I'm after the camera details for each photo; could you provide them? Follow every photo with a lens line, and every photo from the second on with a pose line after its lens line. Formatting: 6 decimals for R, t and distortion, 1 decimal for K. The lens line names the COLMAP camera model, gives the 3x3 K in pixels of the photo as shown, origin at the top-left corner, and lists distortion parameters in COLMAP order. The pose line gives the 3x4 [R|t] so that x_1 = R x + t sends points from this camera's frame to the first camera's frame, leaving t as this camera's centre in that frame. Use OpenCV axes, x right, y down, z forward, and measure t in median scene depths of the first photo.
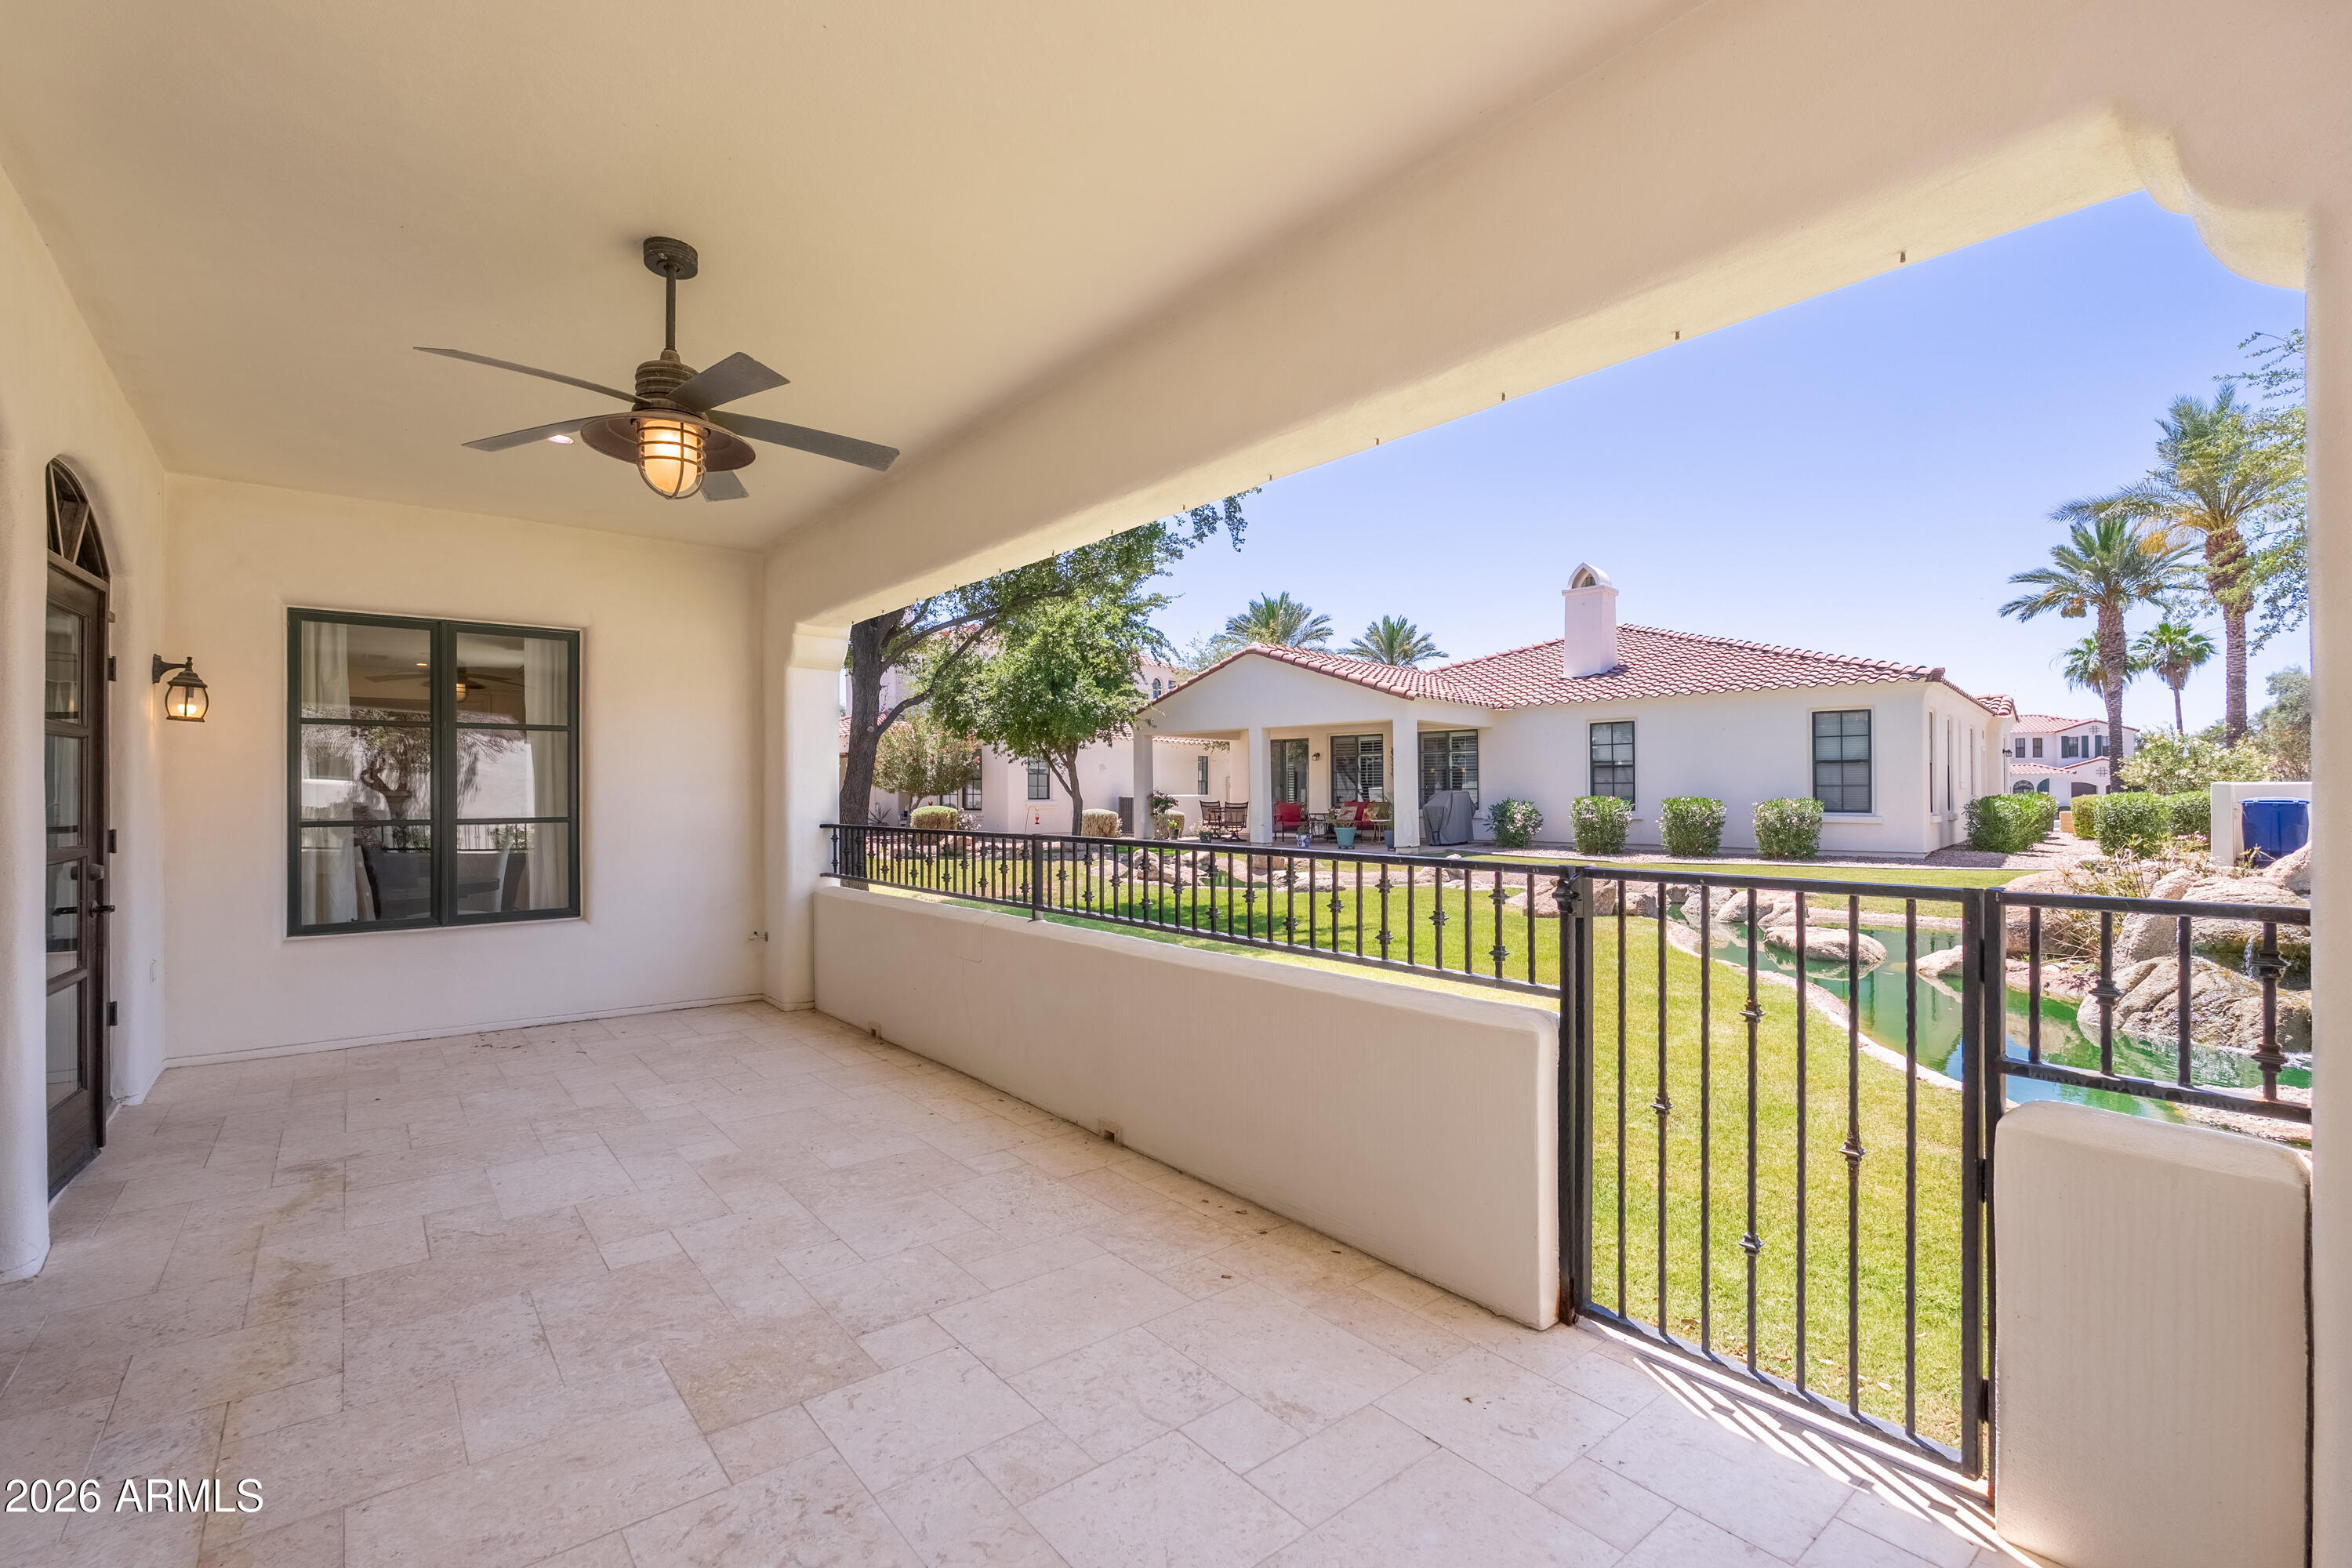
lens RADIAL K [[1018.3, 0, 1165.2], [0, 1018.3, 794.9], [0, 0, 1]] dist [-0.002333, -0.000098]
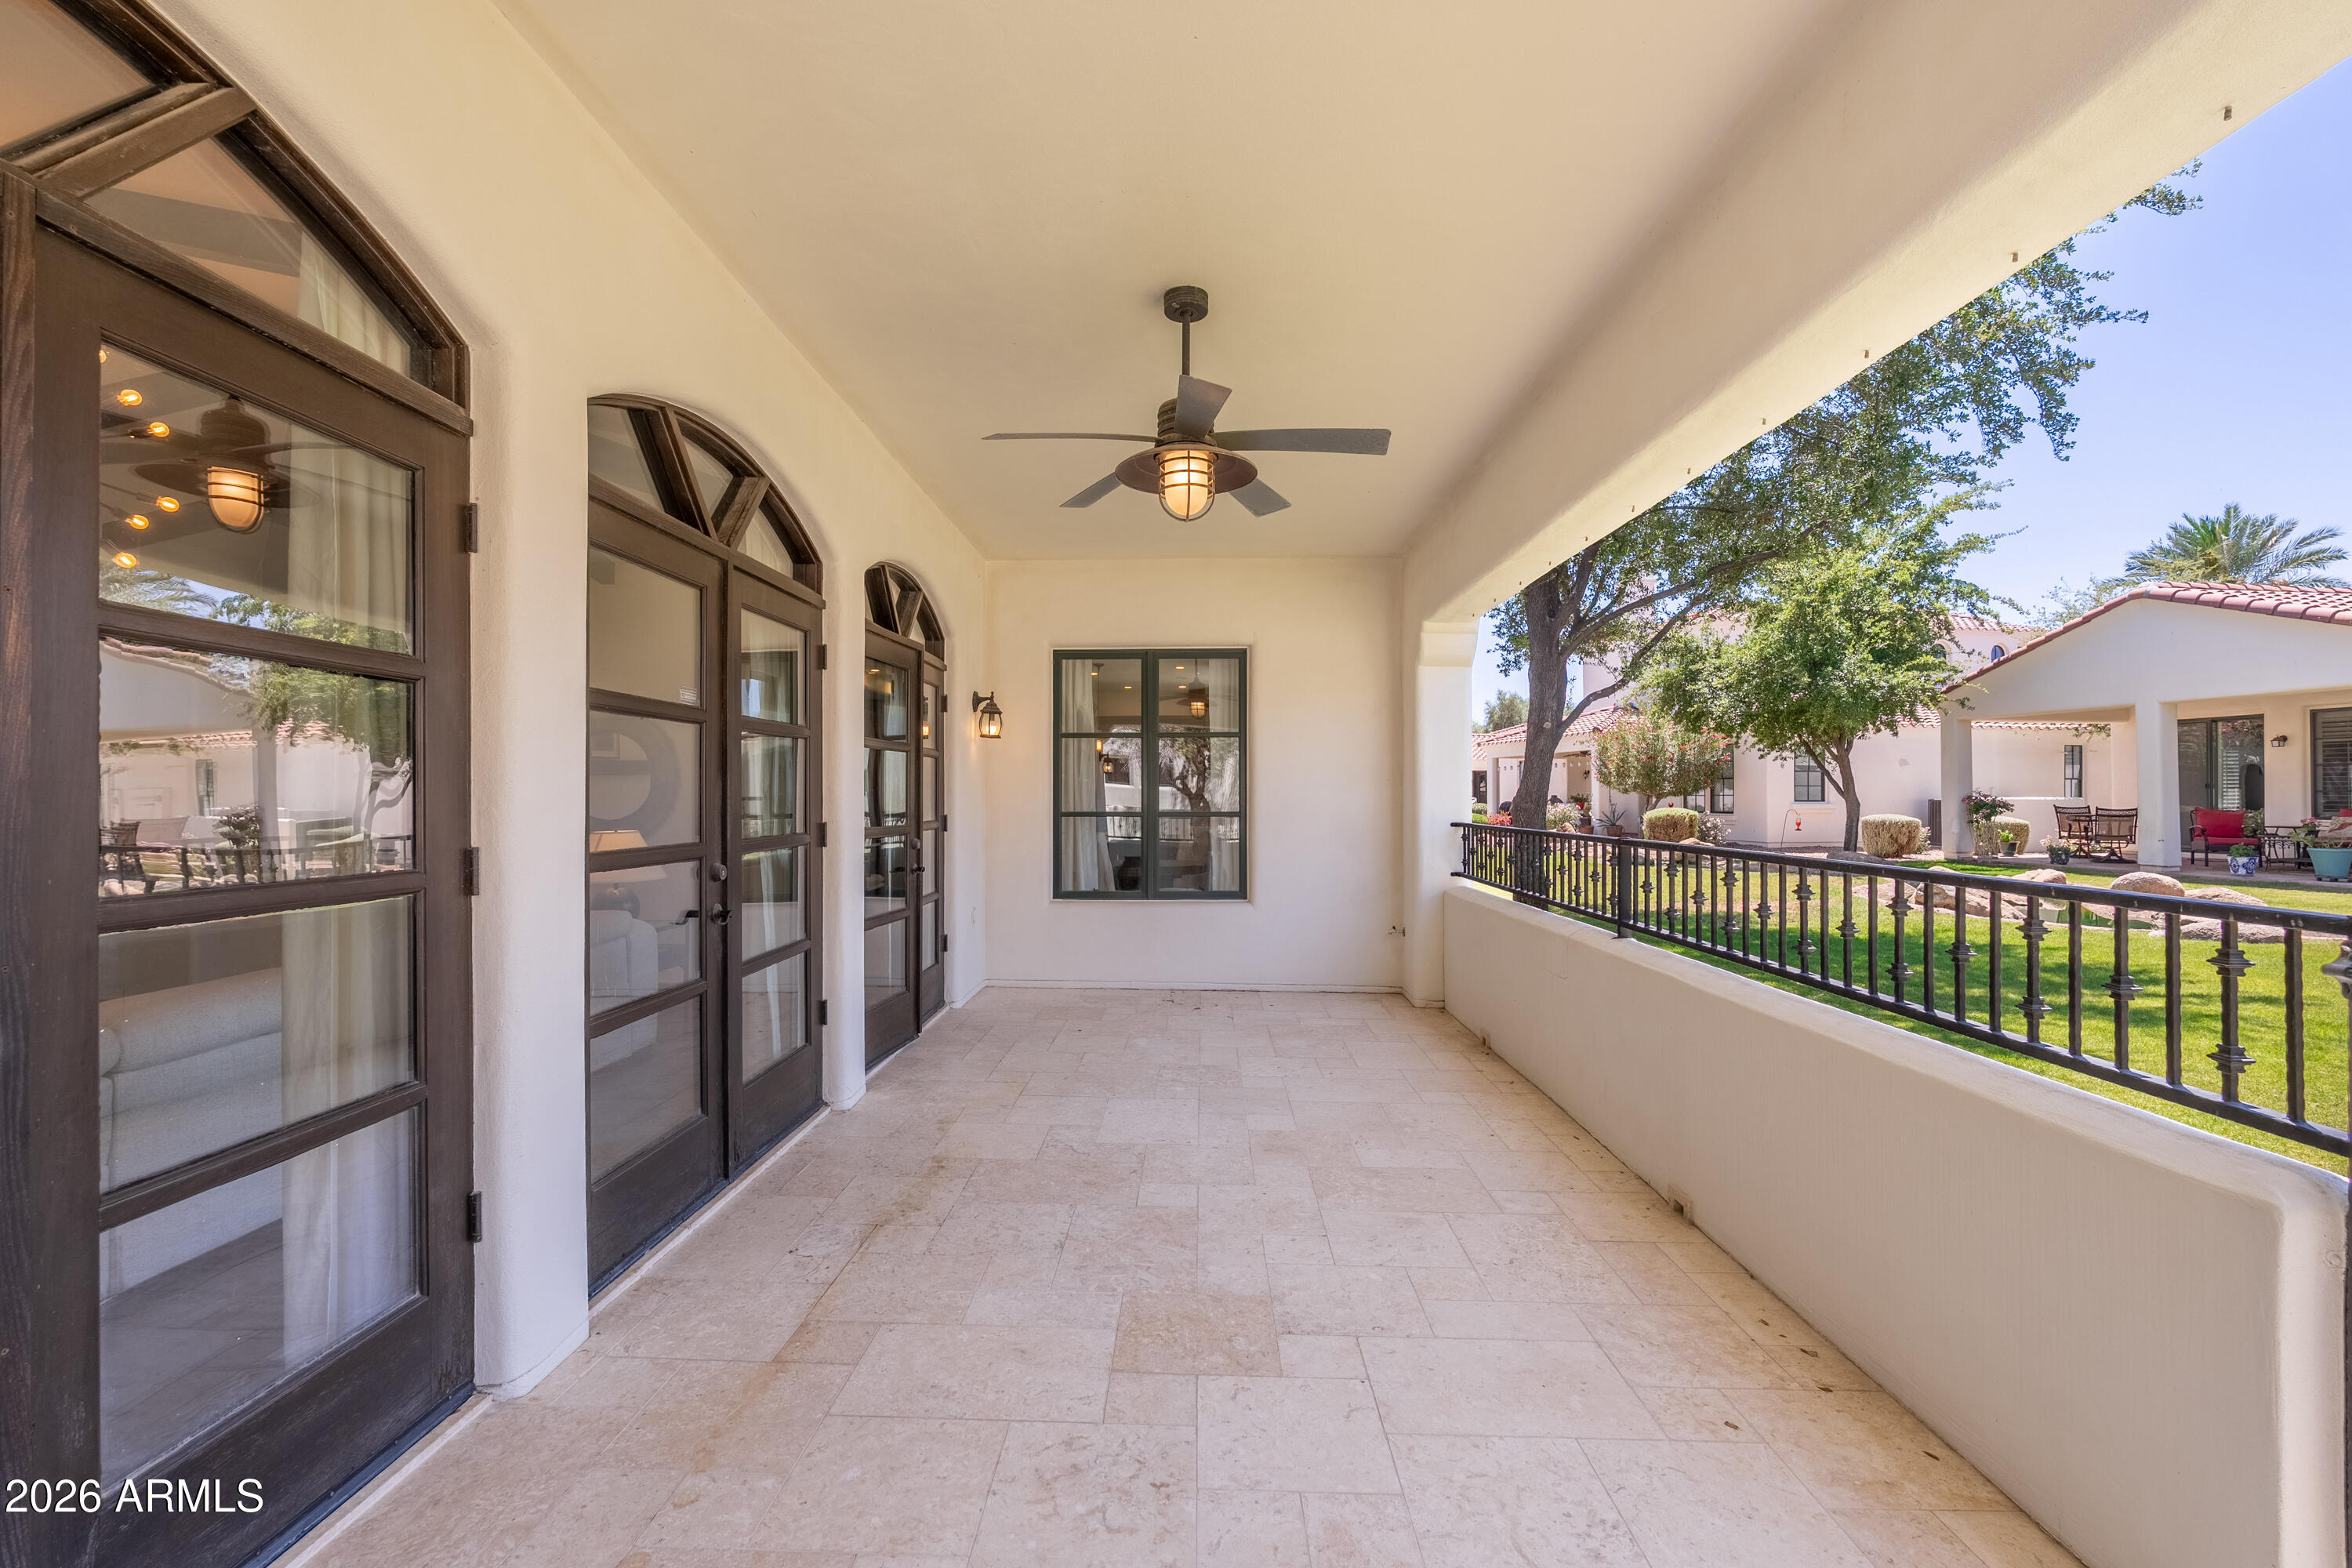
lens RADIAL K [[1028.7, 0, 1176.7], [0, 1028.7, 795.7], [0, 0, 1]] dist [-0.002615, -0.000035]
pose [[0.764806, 0.004699, -0.644243, 0.114933], [-0.004737, 0.999987, 0.001671, 0.002269], [0.644243, 0.001774, 0.764819, 0.071693]]
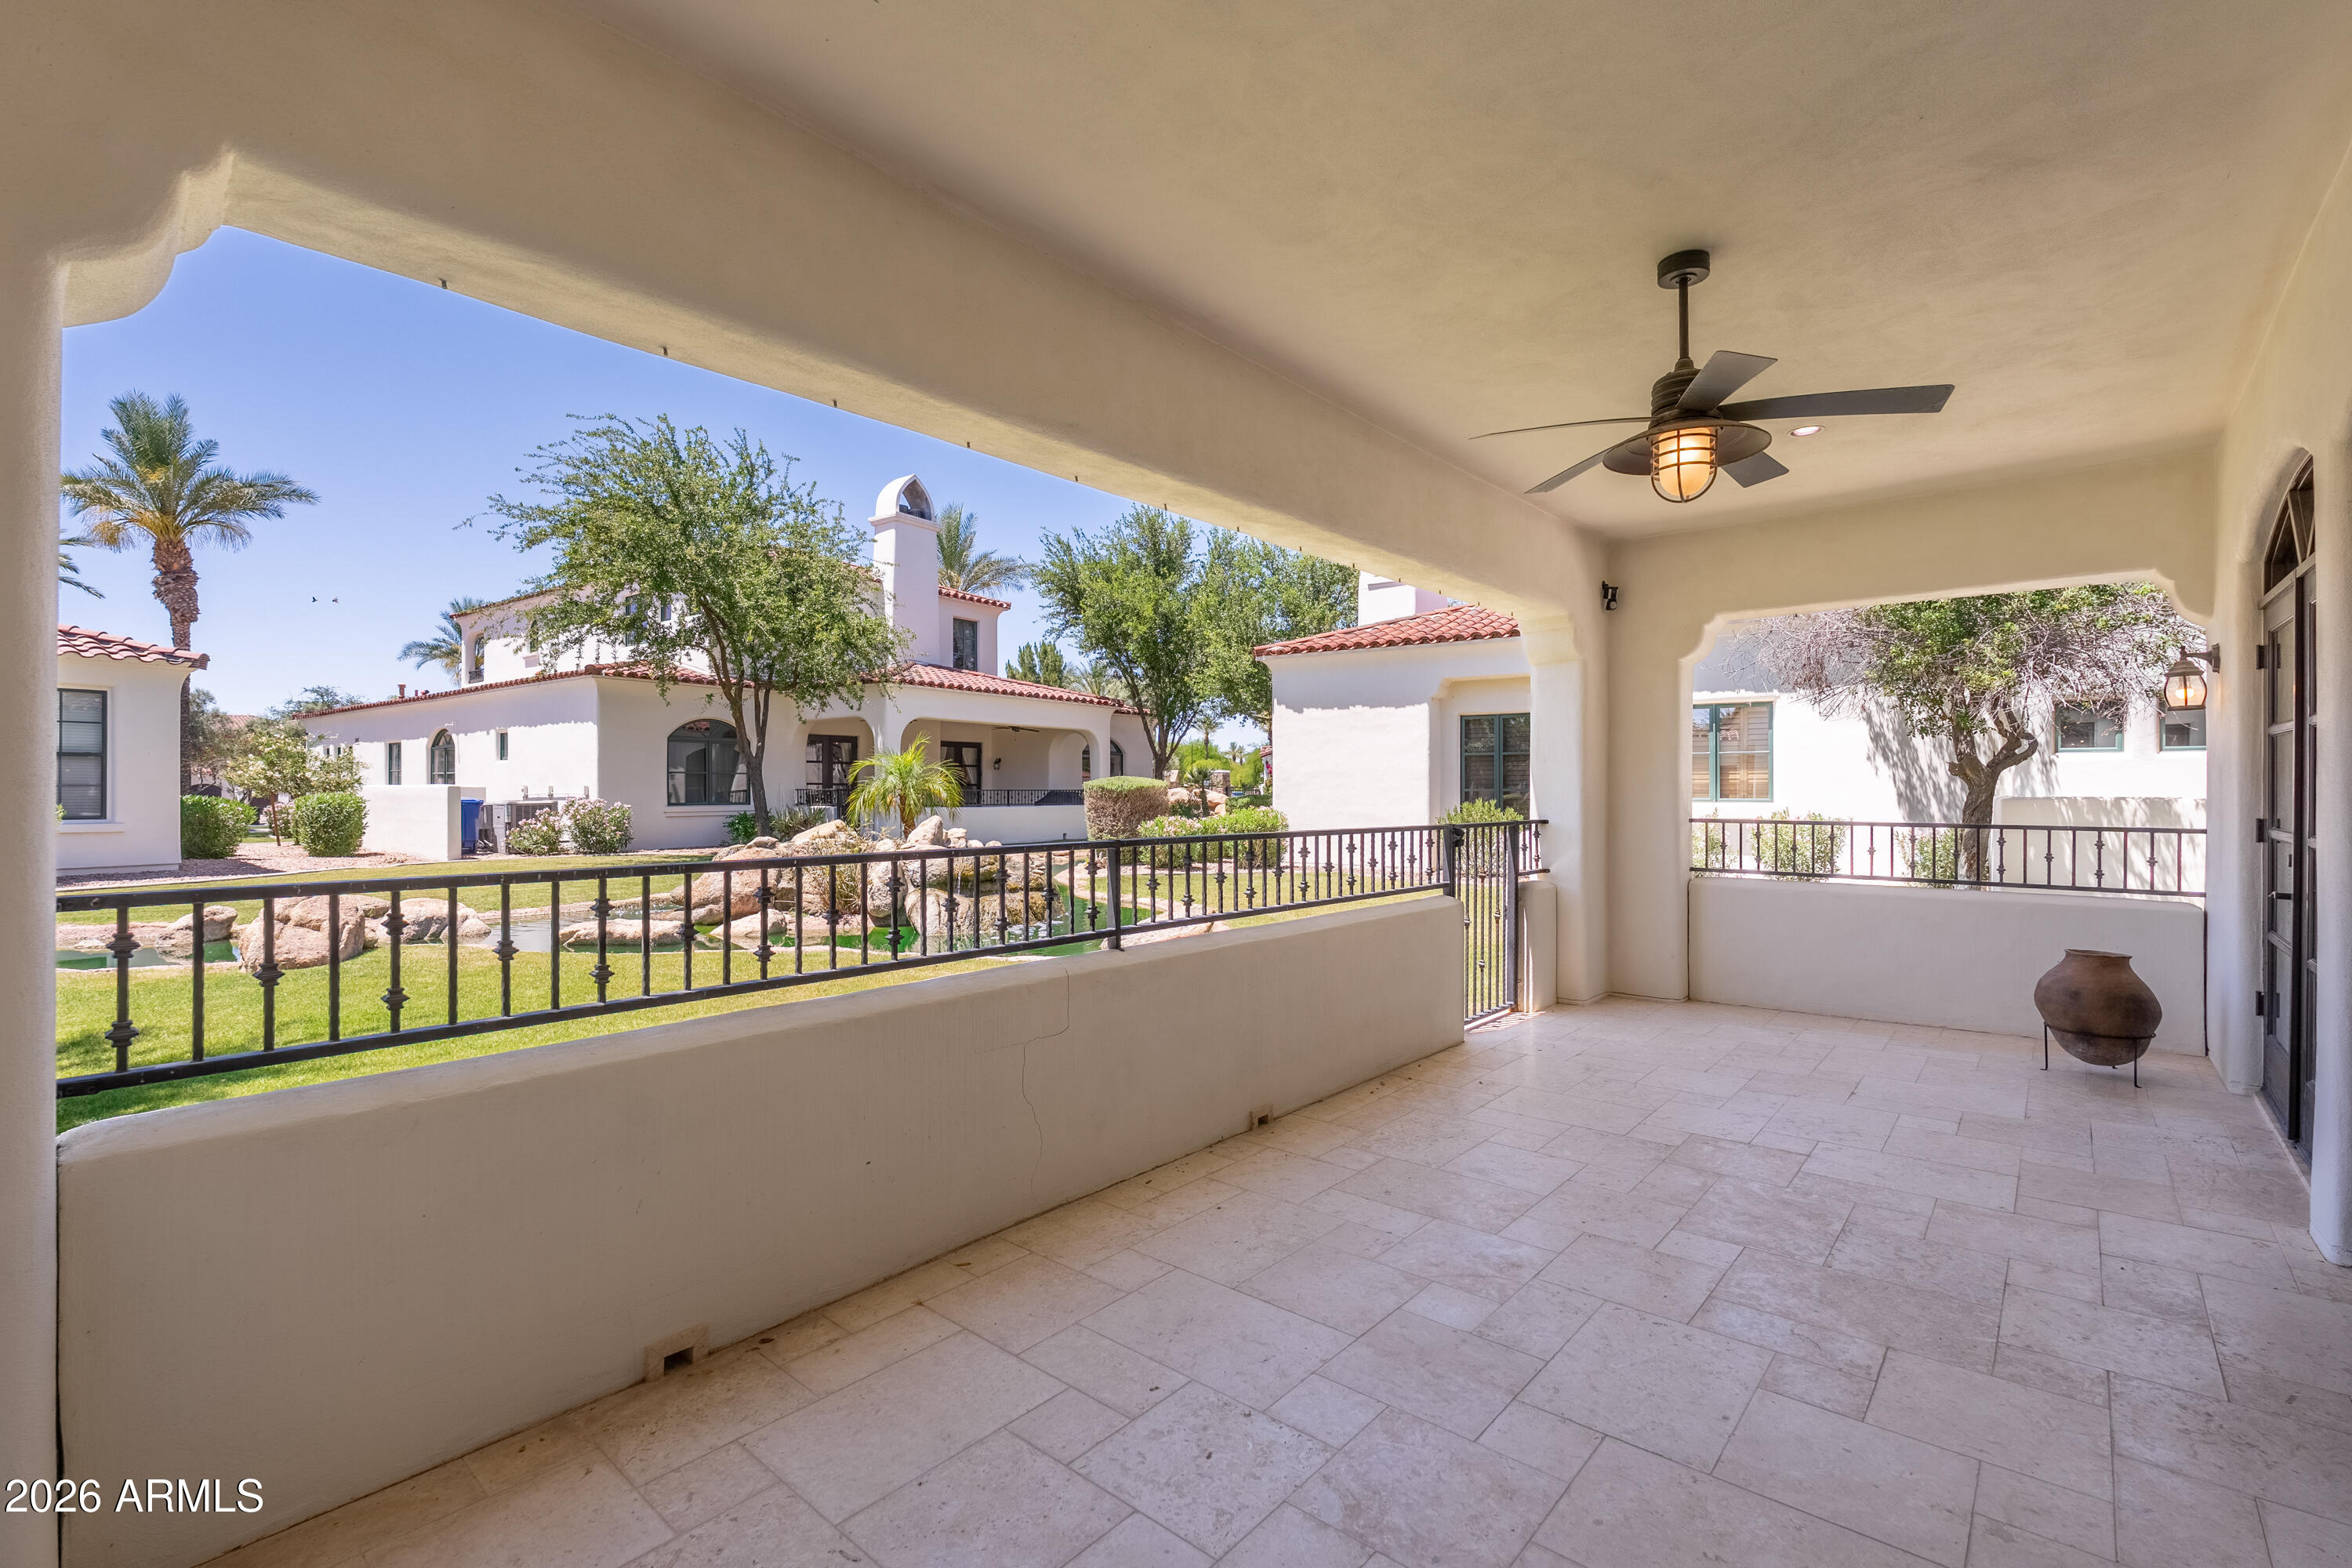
lens RADIAL K [[1028.7, 0, 1176.7], [0, 1028.7, 795.7], [0, 0, 1]] dist [-0.002615, -0.000035]
pose [[-0.176812, 0.002170, 0.984242, -0.733615], [0.001583, 0.999997, -0.001920, 0.004984], [-0.984243, 0.001219, -0.176815, 0.872528]]
